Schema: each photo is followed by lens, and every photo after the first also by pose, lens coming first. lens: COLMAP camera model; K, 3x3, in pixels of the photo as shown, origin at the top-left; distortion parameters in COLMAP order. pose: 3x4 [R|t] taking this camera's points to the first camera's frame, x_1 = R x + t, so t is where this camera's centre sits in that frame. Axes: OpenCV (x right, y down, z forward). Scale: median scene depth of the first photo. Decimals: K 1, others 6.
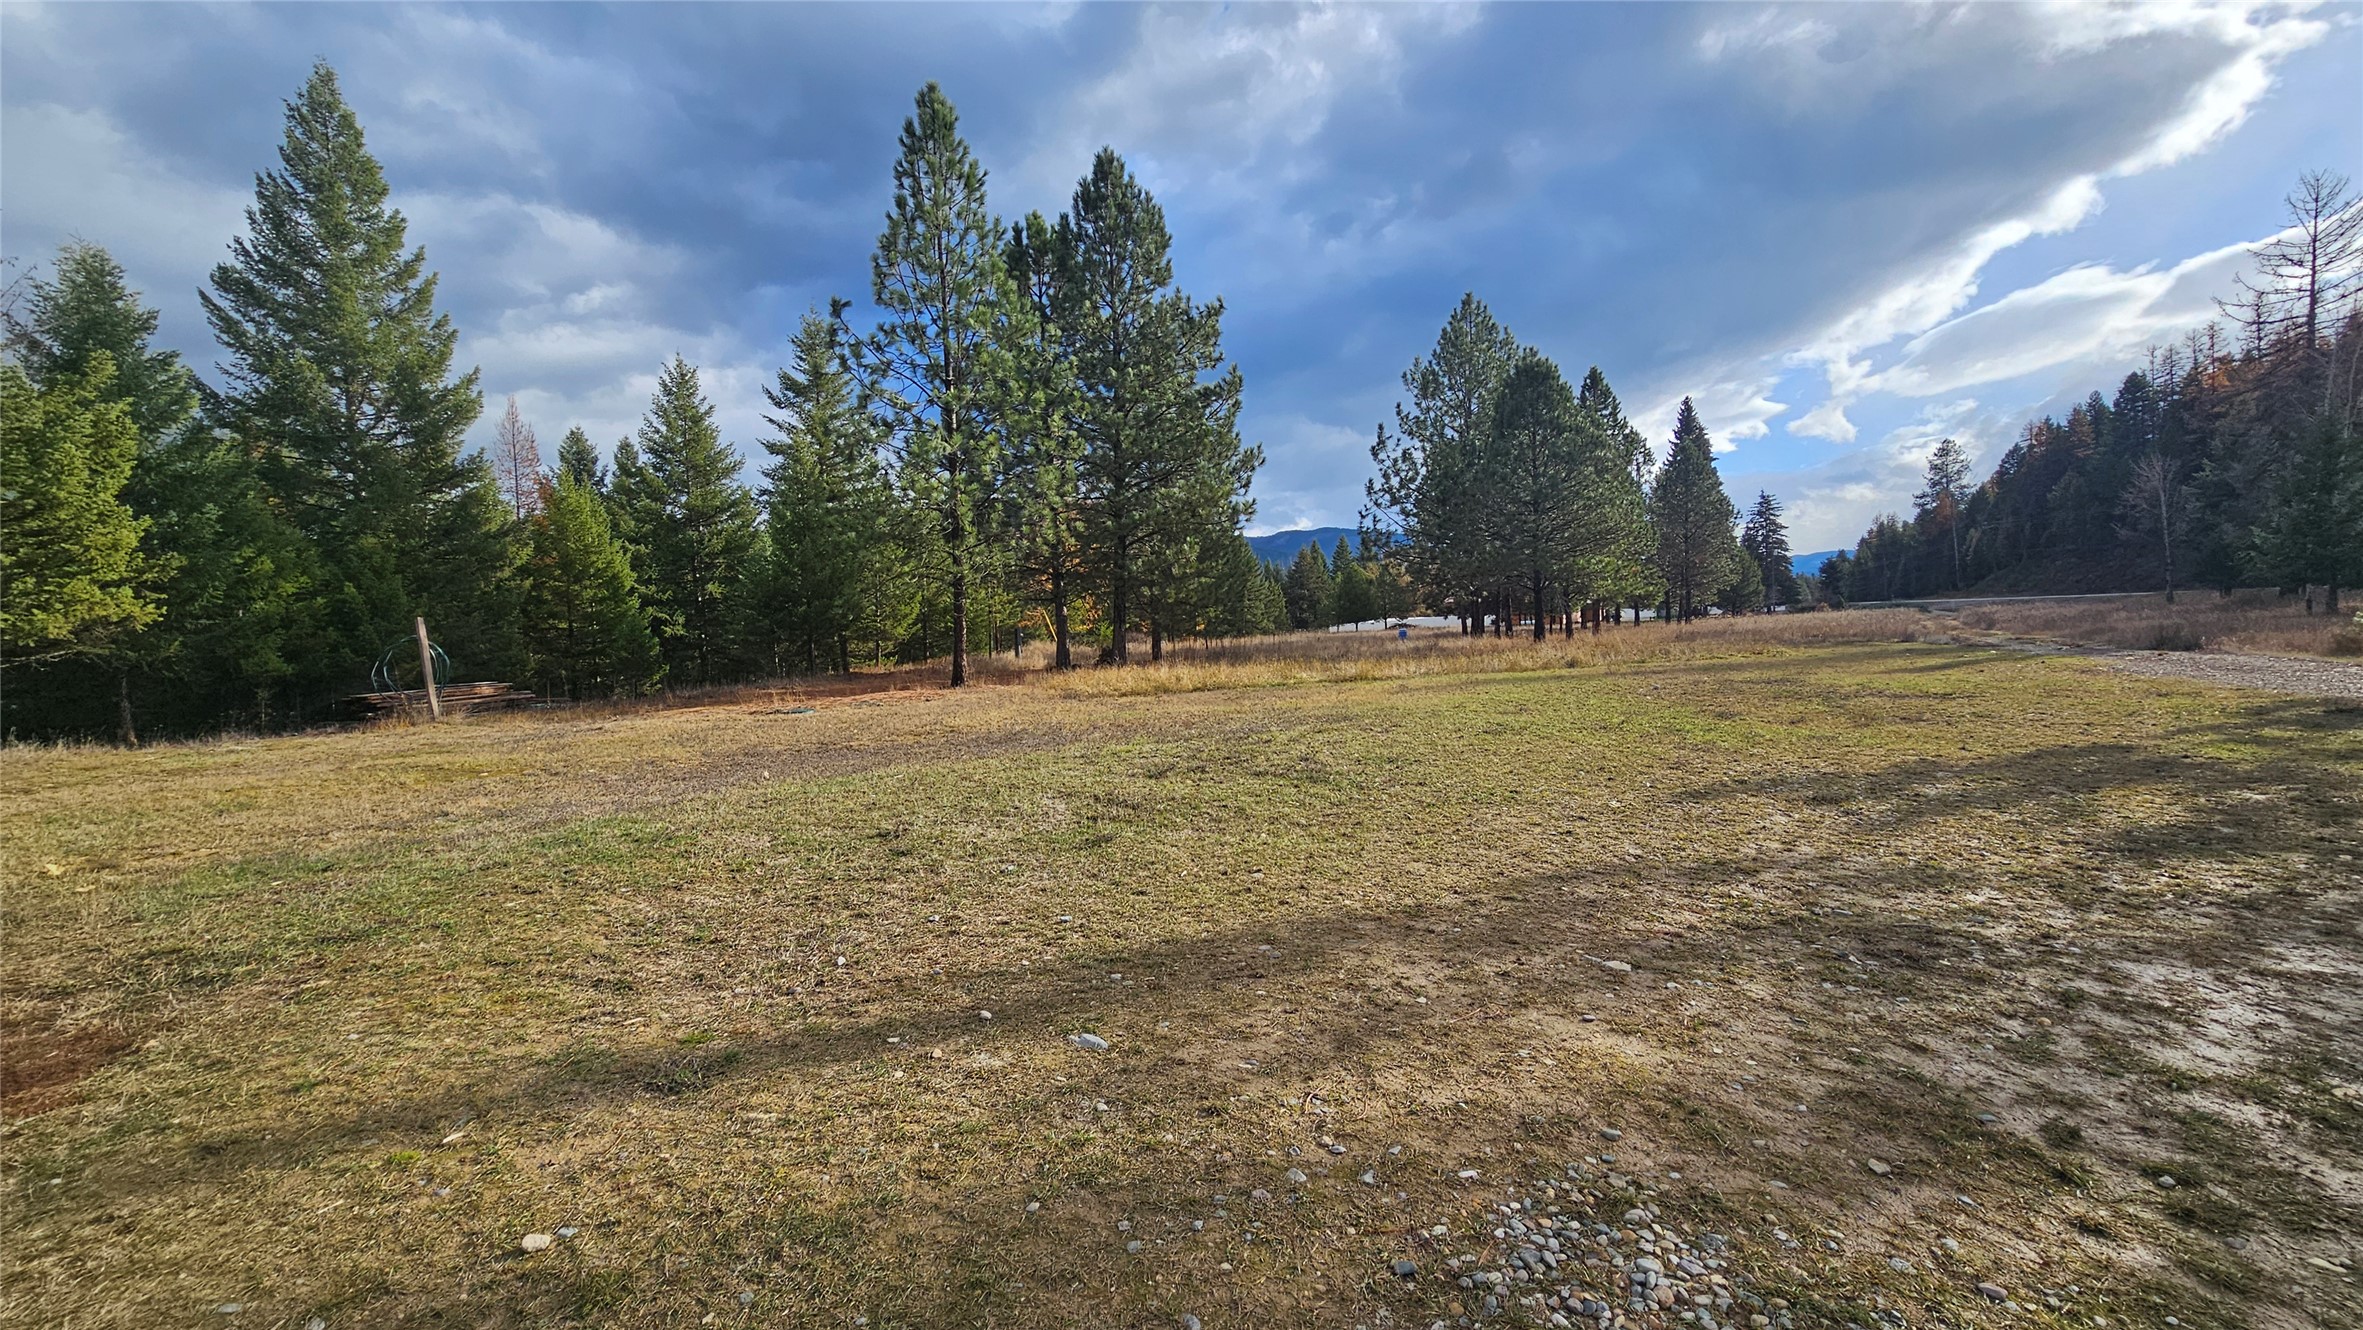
lens RADIAL K [[993.3, 0, 1087.8], [0, 993.3, 658.4], [0, 0, 1]] dist [0.002653, 0.000207]
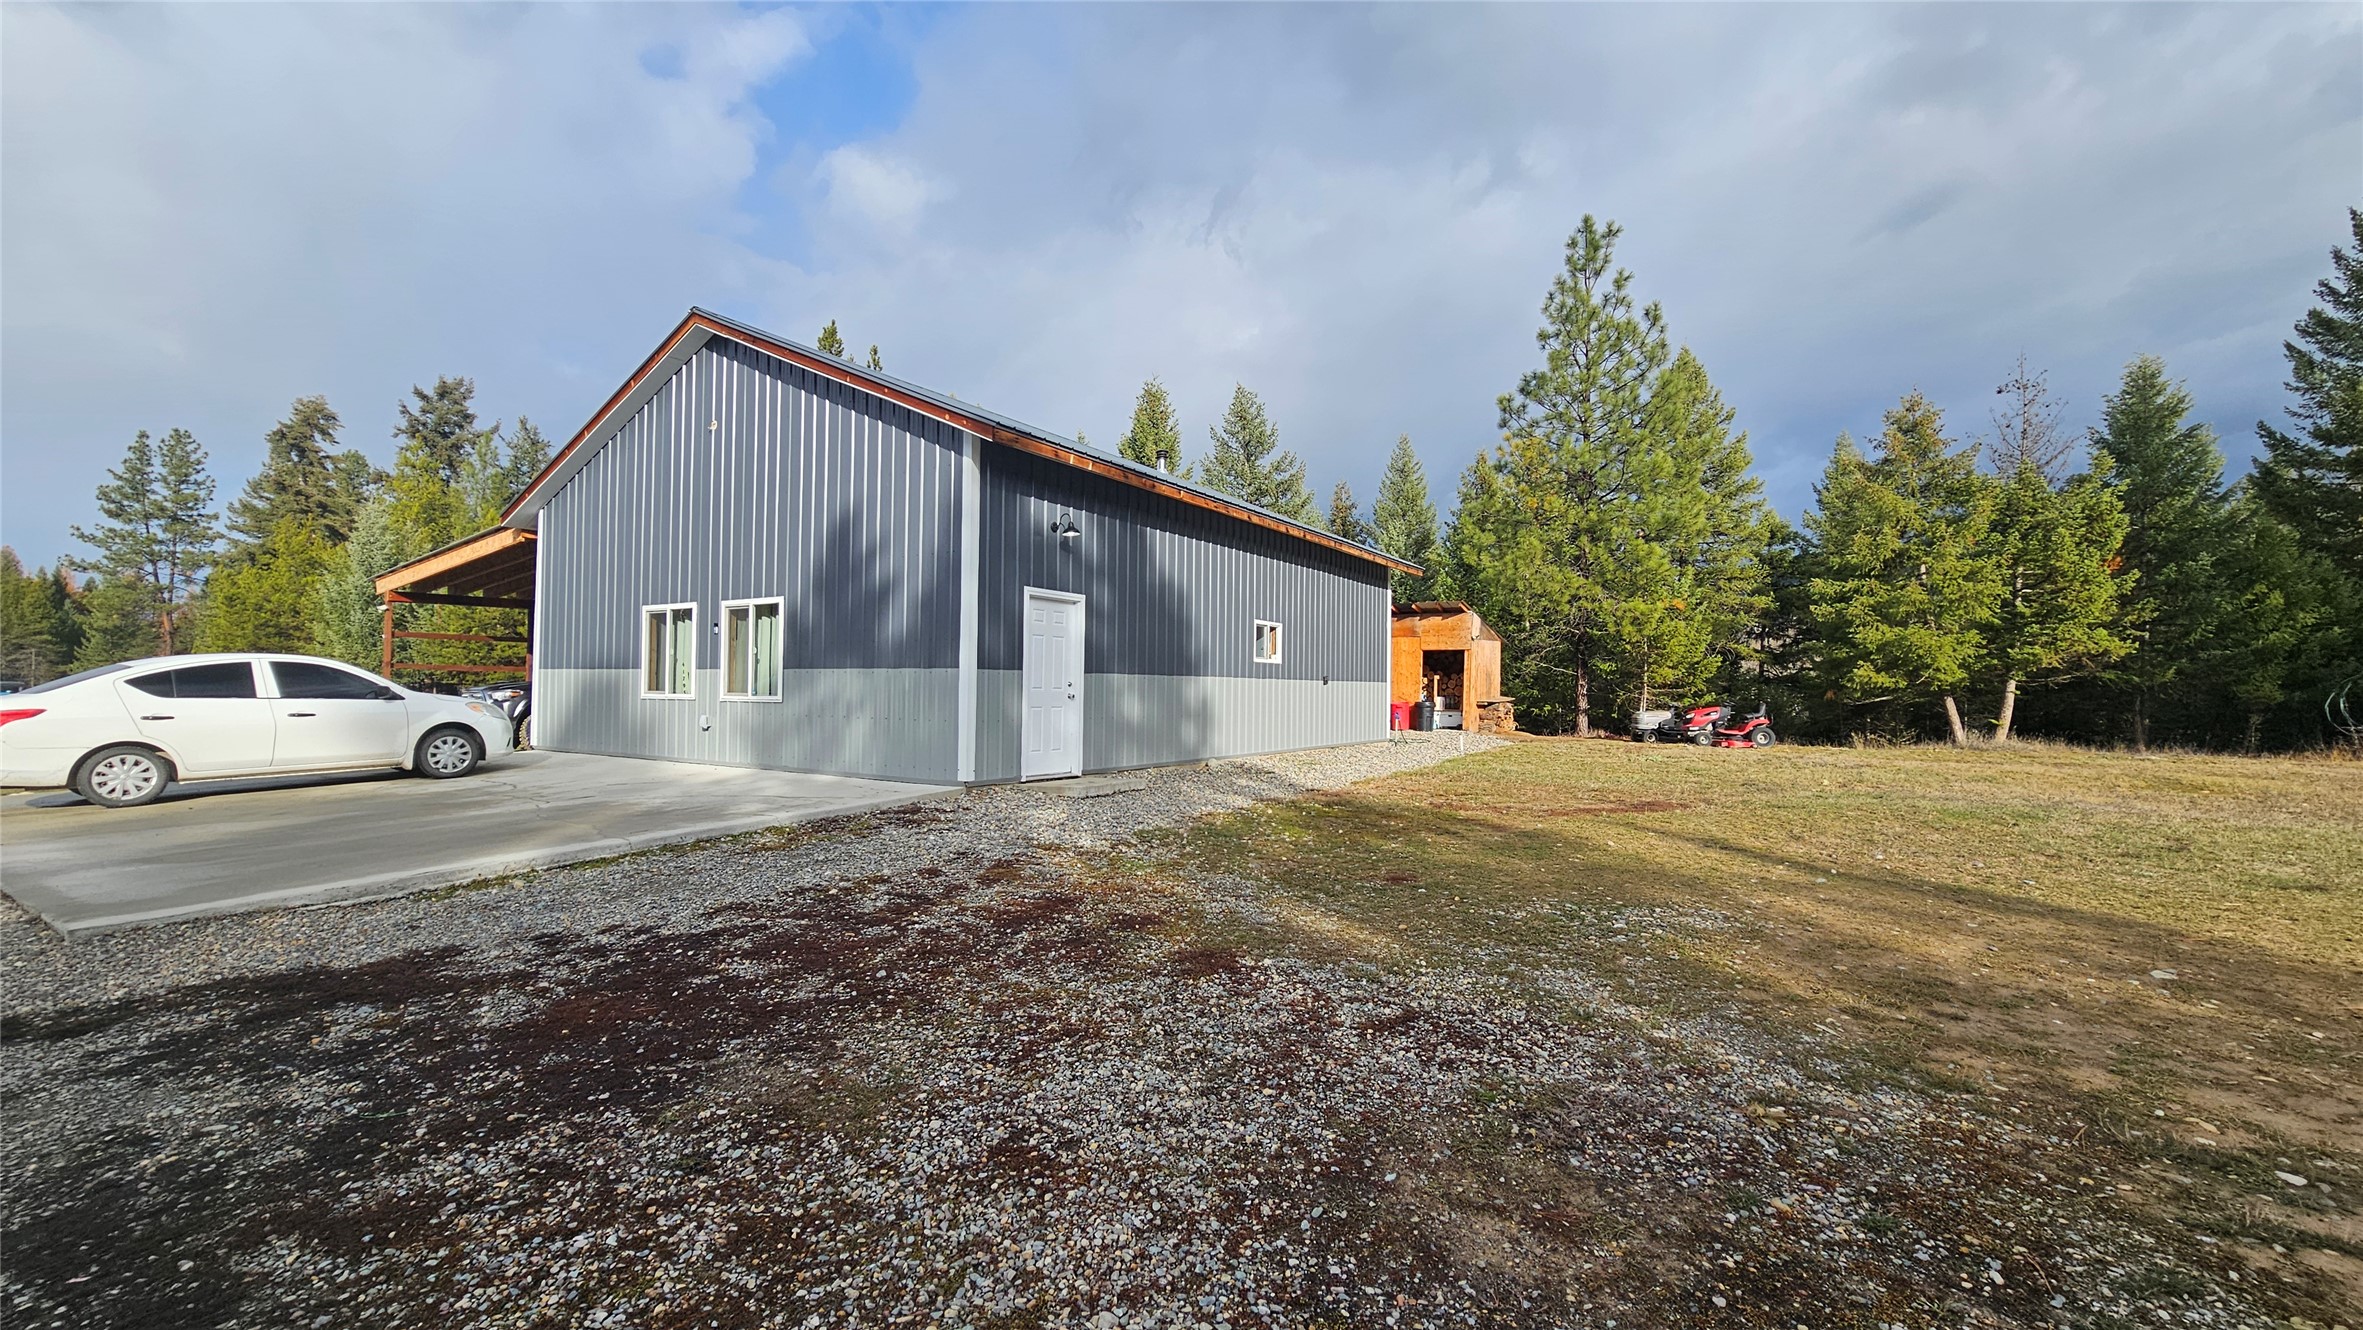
lens RADIAL K [[993.3, 0, 1181.4], [0, 993.3, 660.4], [0, 0, 1]] dist [0.002653, 0.000207]
pose [[-0.161762, 0.004898, -0.986818, 0.475948], [-0.023279, 0.999690, 0.008778, -0.011325], [0.986555, 0.024393, -0.161597, 0.009045]]
